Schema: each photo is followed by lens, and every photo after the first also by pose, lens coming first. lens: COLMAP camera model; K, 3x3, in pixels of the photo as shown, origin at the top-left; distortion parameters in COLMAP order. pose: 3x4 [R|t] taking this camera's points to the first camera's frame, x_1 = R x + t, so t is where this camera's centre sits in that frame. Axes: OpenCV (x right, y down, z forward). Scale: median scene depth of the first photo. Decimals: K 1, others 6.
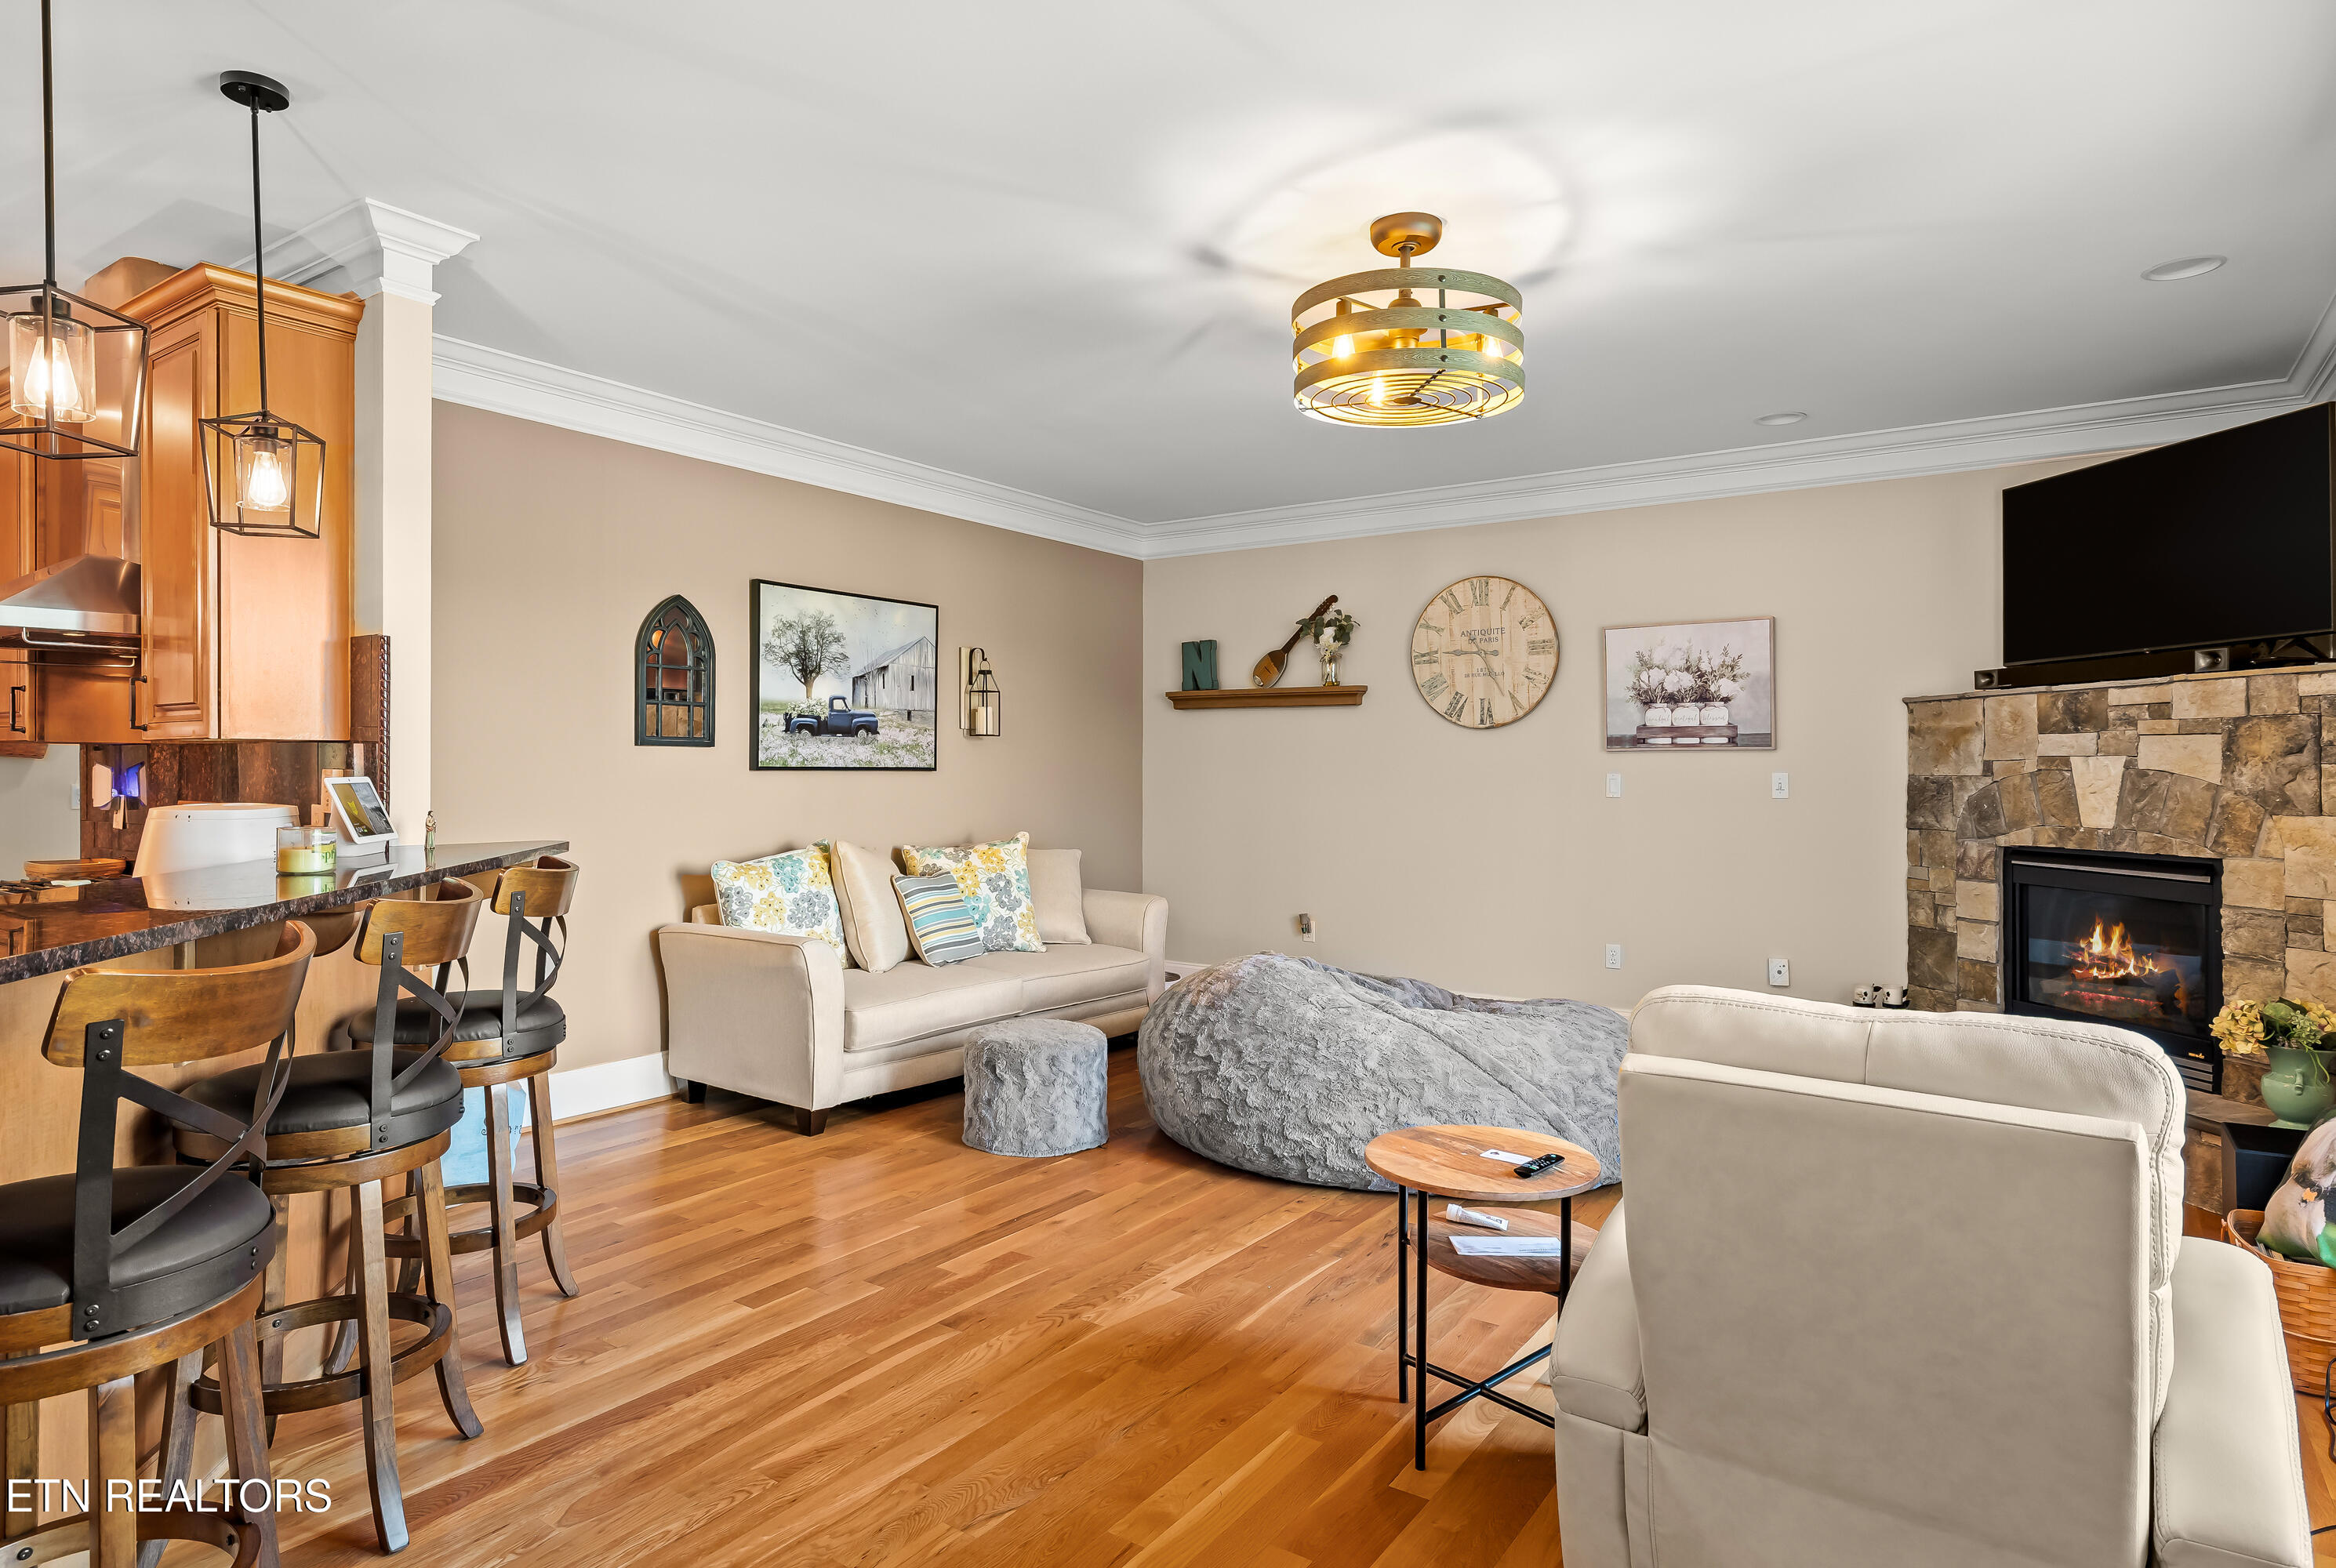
lens RADIAL K [[1319.9, 0, 1166.5], [0, 1319.9, 777.6], [0, 0, 1]] dist [0.002653, 0.000198]
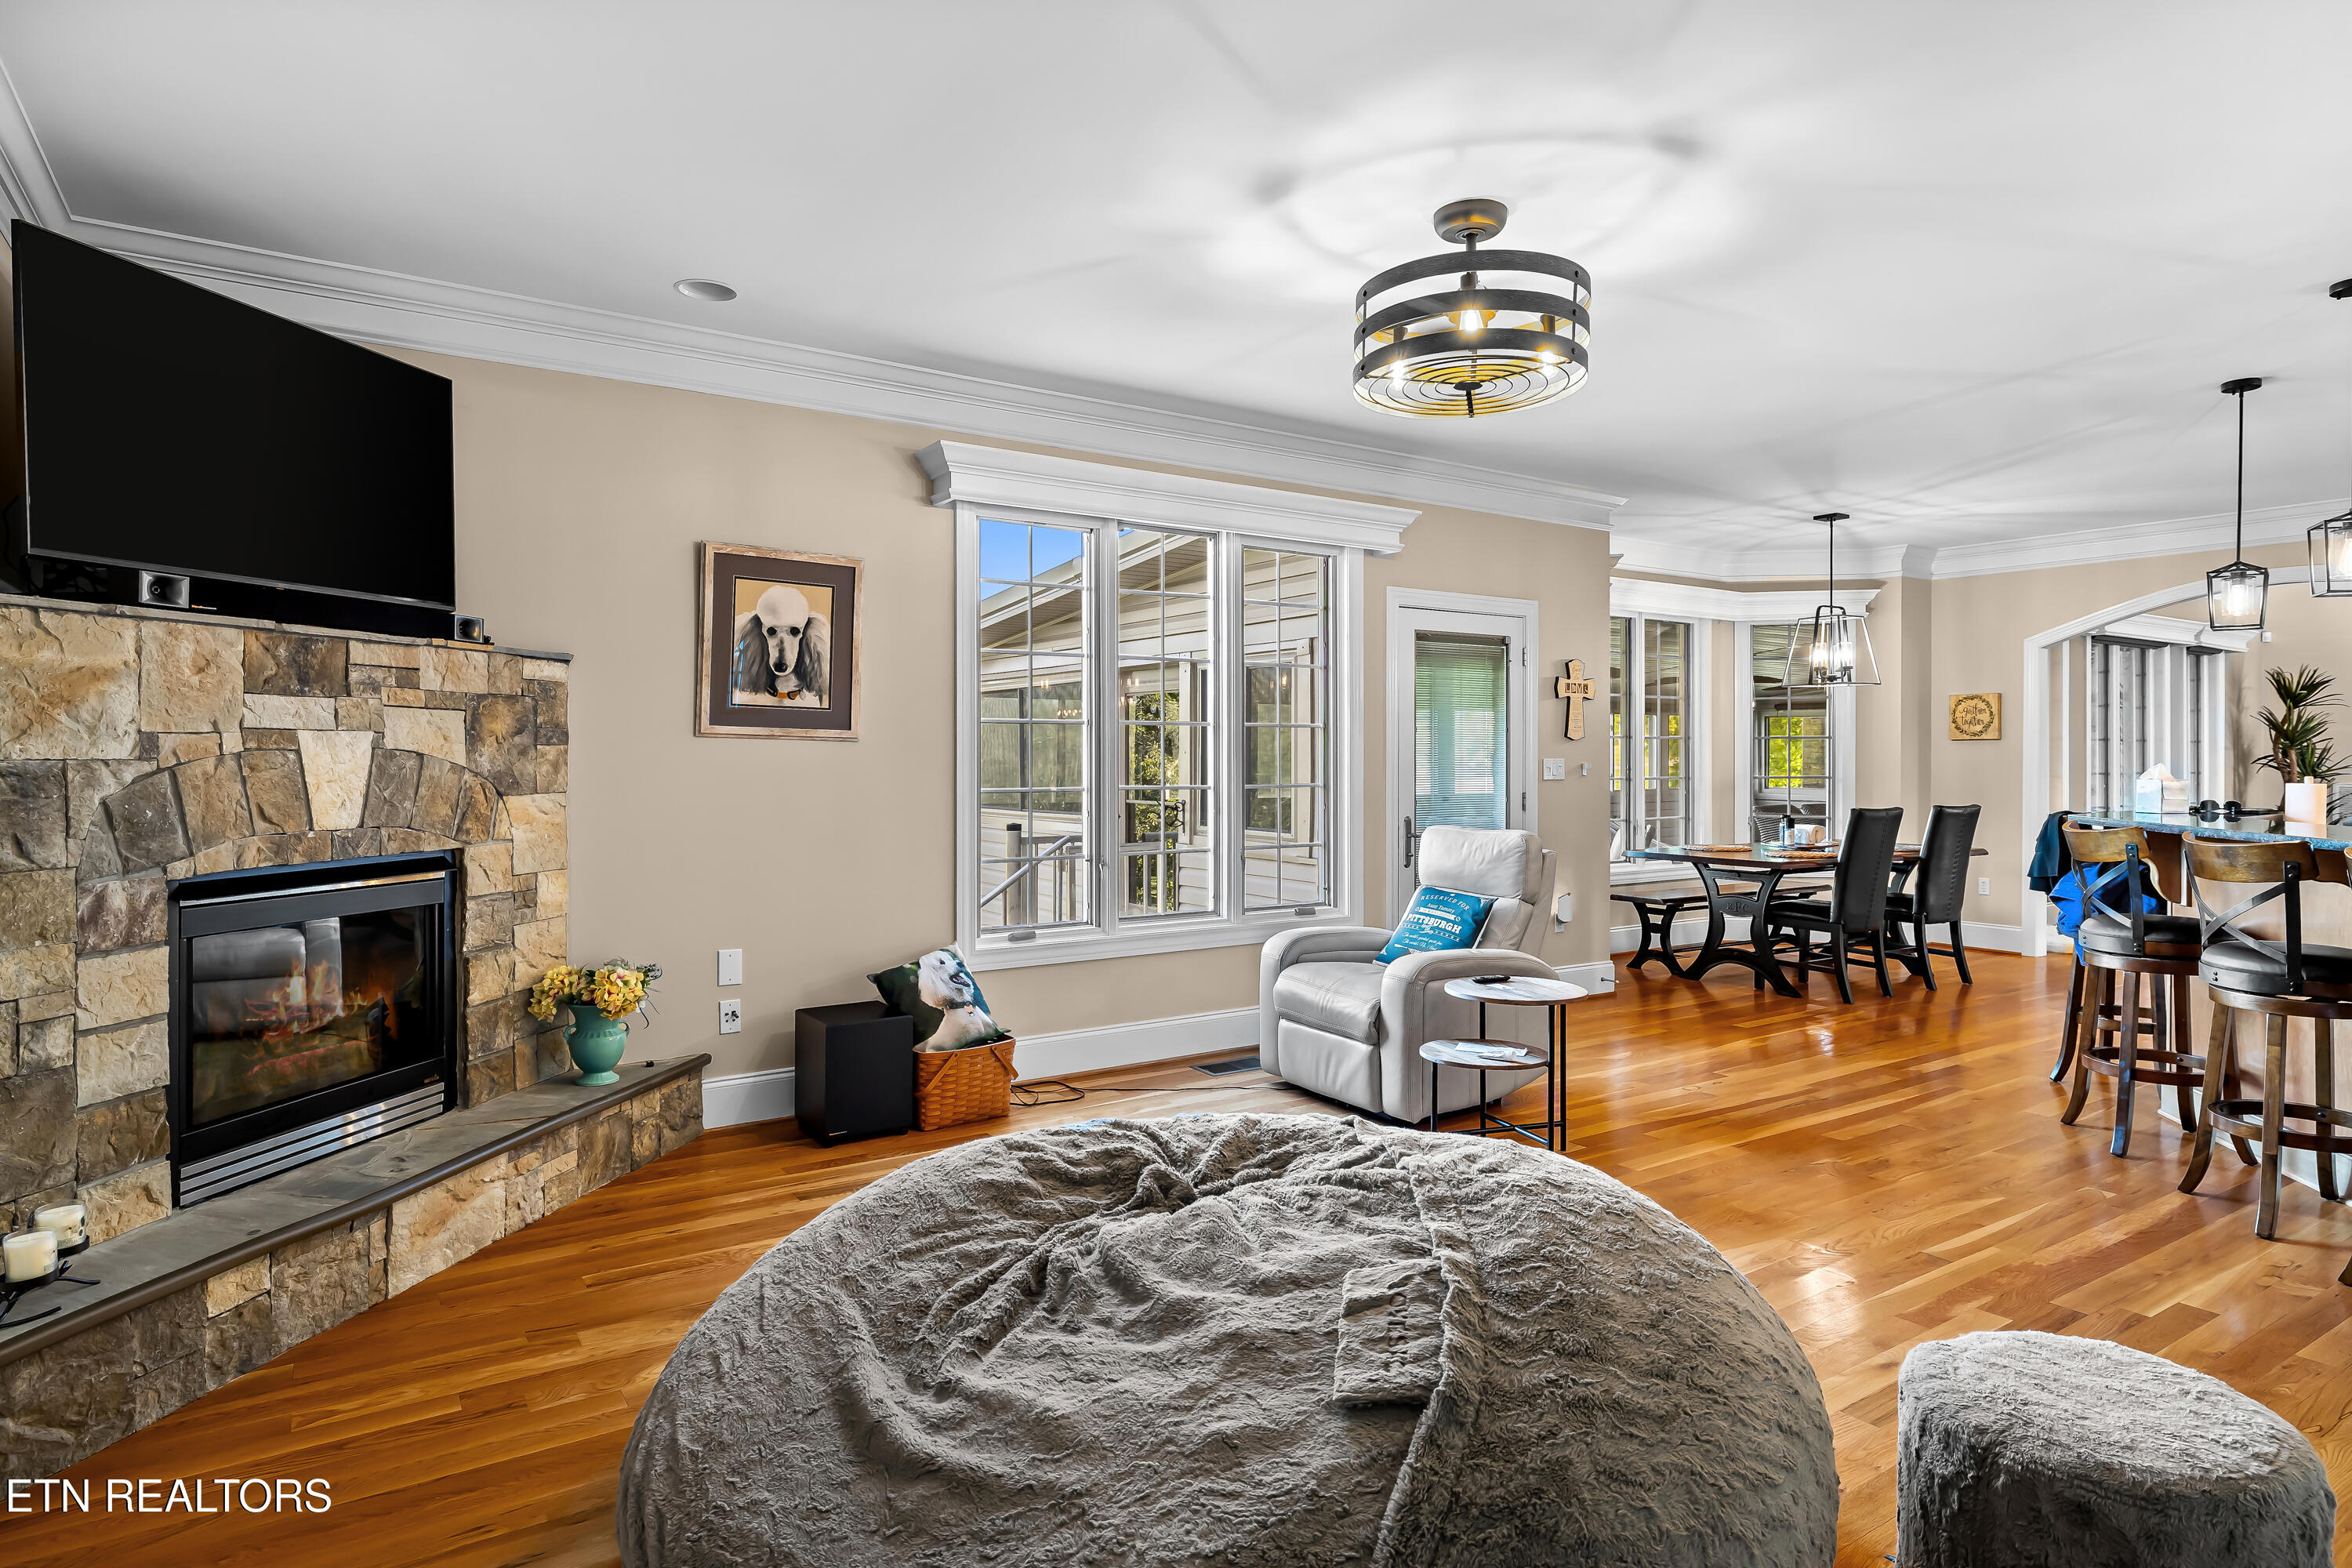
lens RADIAL K [[1297.5, 0, 1155.7], [0, 1297.5, 766.7], [0, 0, 1]] dist [0.007831, 0.000267]
pose [[-0.919733, -0.007823, 0.392468, 0.008536], [-0.001580, 0.999867, 0.016227, -0.008965], [-0.392542, 0.014305, -0.919623, 1.513525]]
